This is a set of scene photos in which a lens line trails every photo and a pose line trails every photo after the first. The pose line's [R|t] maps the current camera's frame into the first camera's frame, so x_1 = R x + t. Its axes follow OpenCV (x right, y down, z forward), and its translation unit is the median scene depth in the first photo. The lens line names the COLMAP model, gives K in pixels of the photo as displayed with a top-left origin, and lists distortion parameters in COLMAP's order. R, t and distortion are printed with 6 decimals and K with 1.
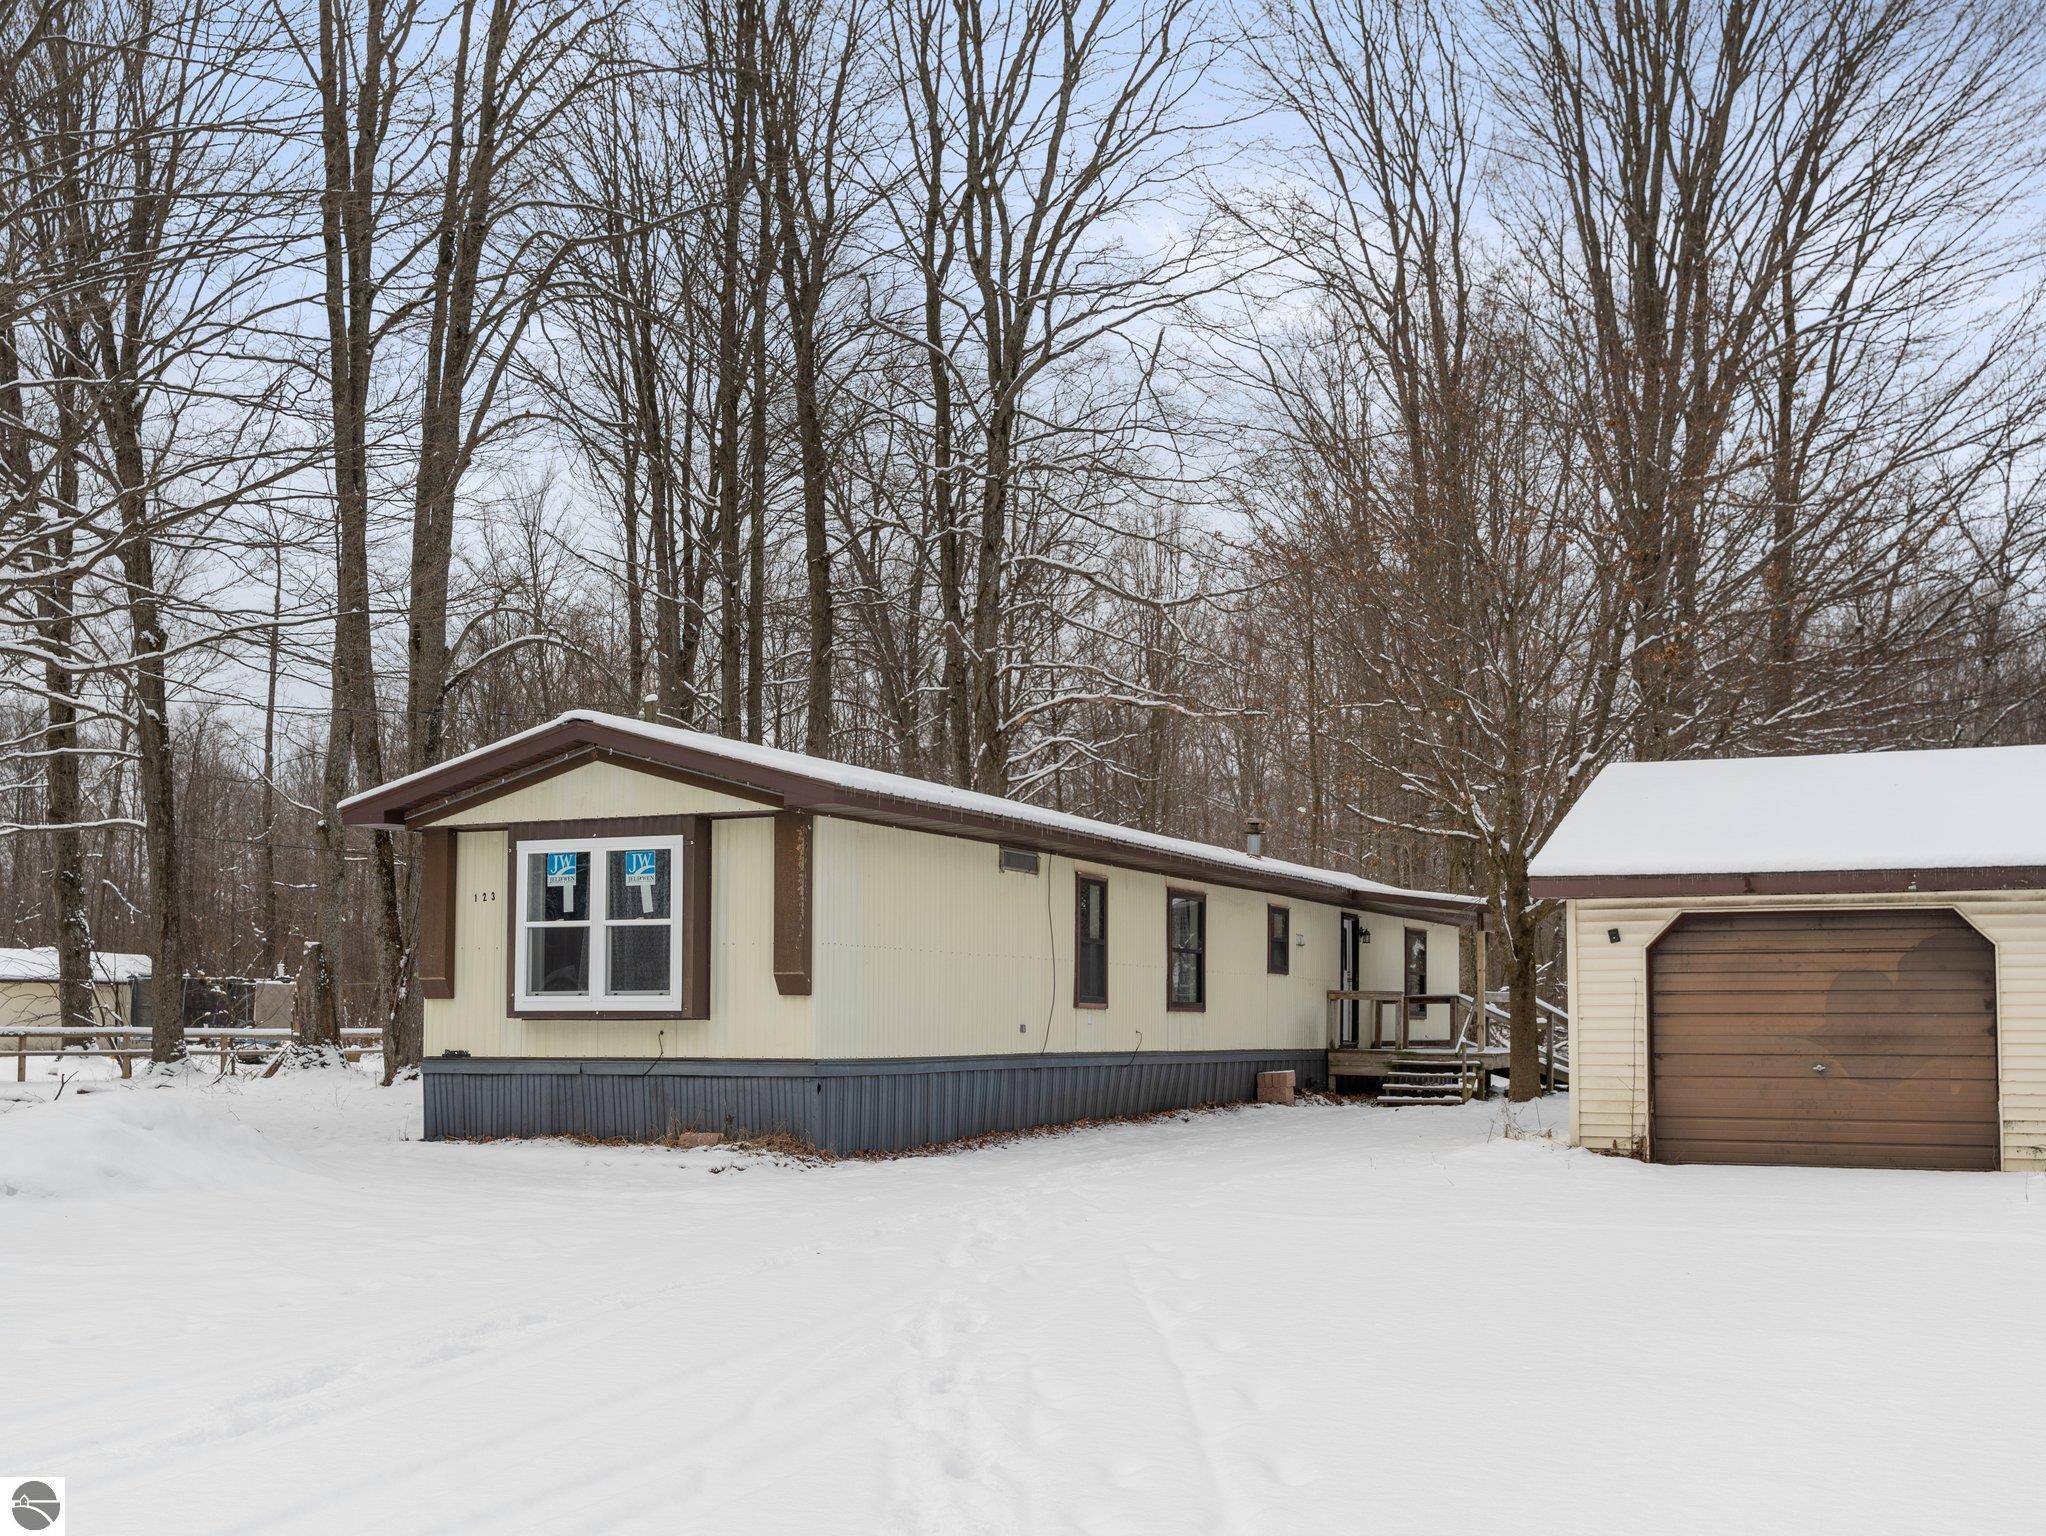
lens RADIAL K [[2318.3, 0, 1020.3], [0, 2318.3, 867.5], [0, 0, 1]] dist [0.005538, 0.005795]
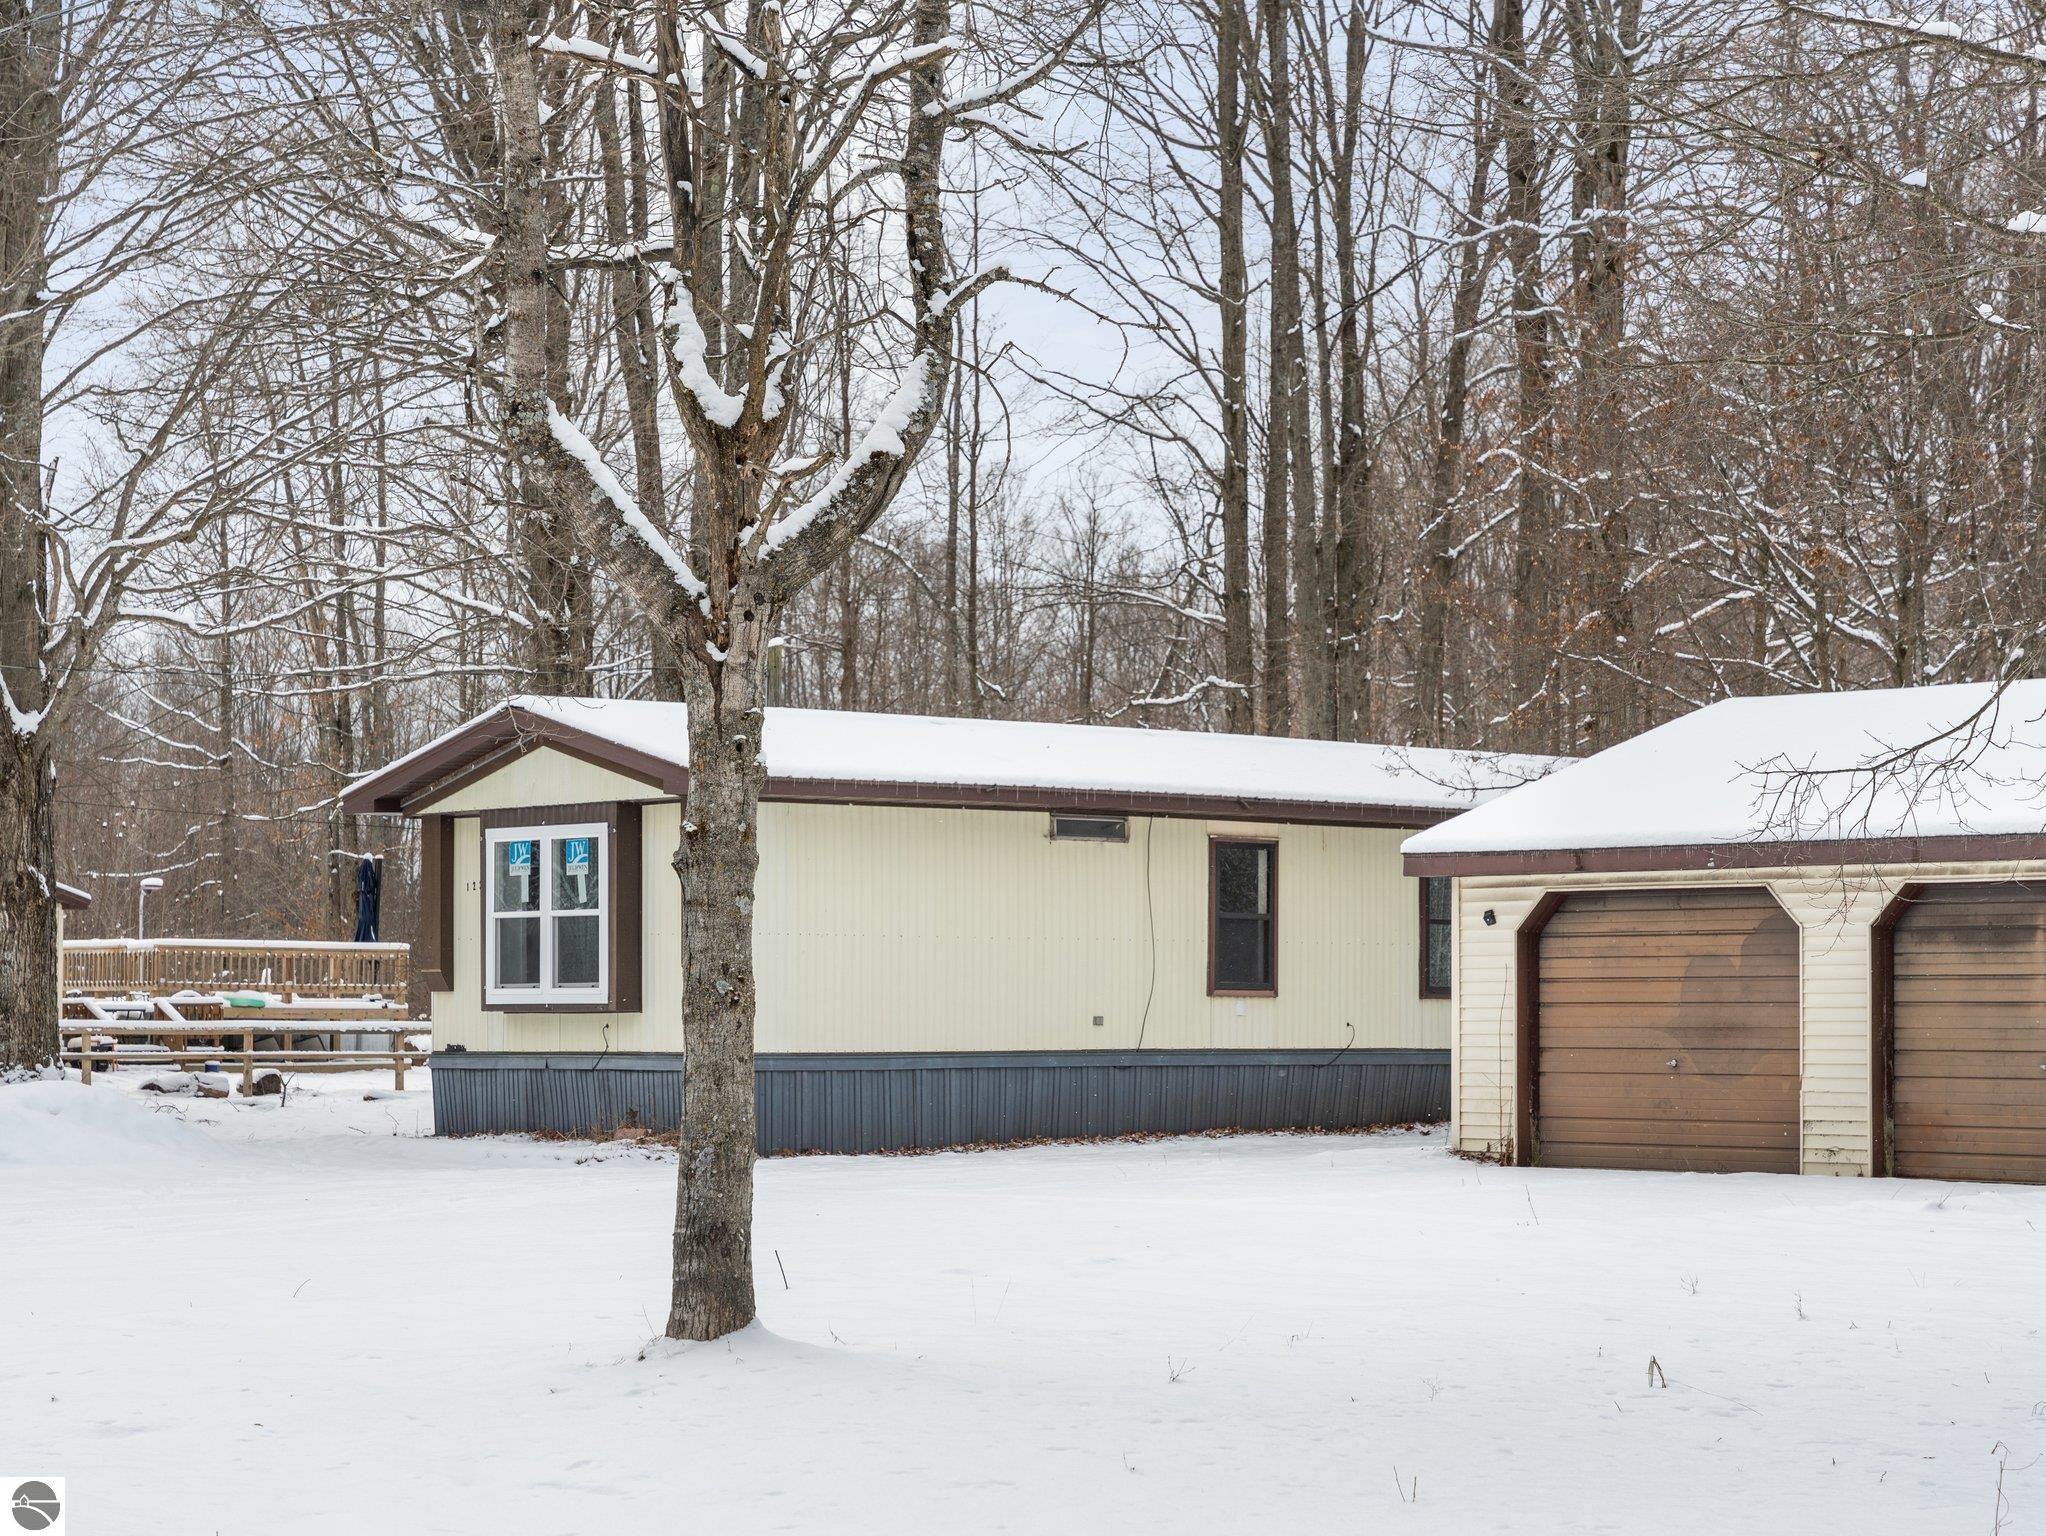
lens RADIAL K [[4483.4, 0, 1025.4], [0, 4483.4, 981.1], [0, 0, 1]] dist [0.005521, 0.294974]
pose [[0.917325, -0.005683, -0.398100, 0.754009], [0.030287, 0.997997, 0.055542, -0.046347], [0.396986, -0.063007, 0.915659, -0.645127]]
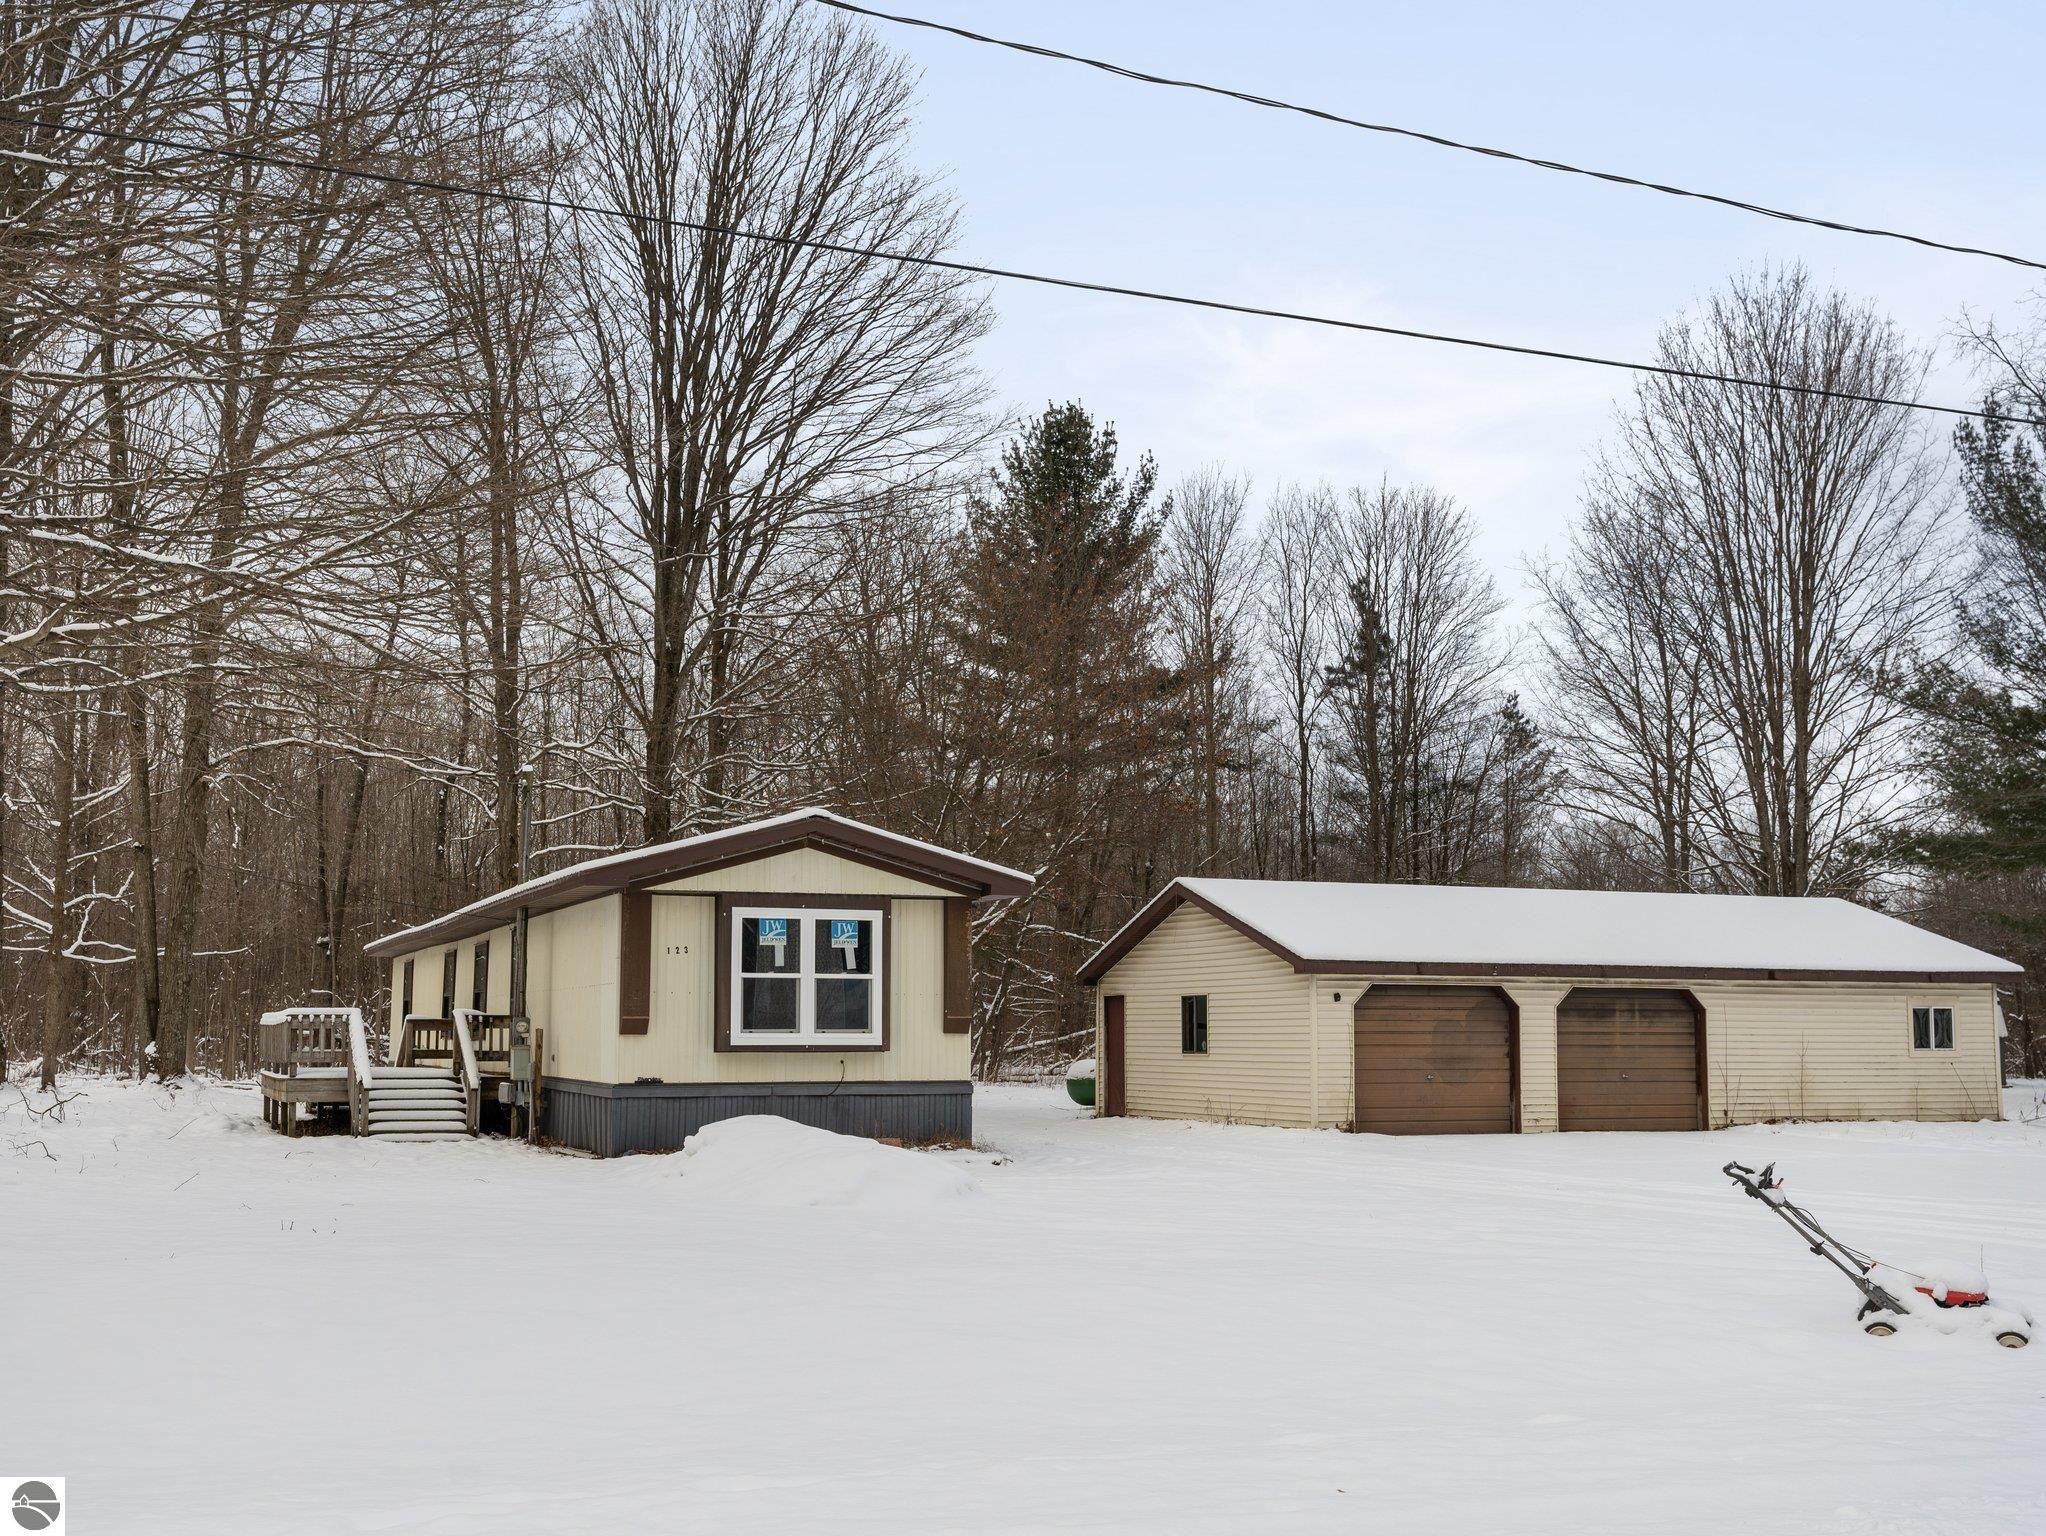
lens RADIAL K [[2260.8, 0, 1026.3], [0, 2260.8, 774.9], [0, 0, 1]] dist [0.002021, 0.031697]
pose [[0.692398, 0.082111, 0.716828, -1.004569], [-0.049935, 0.996575, -0.065922, -0.010169], [-0.719786, 0.009850, 0.694126, 0.051361]]
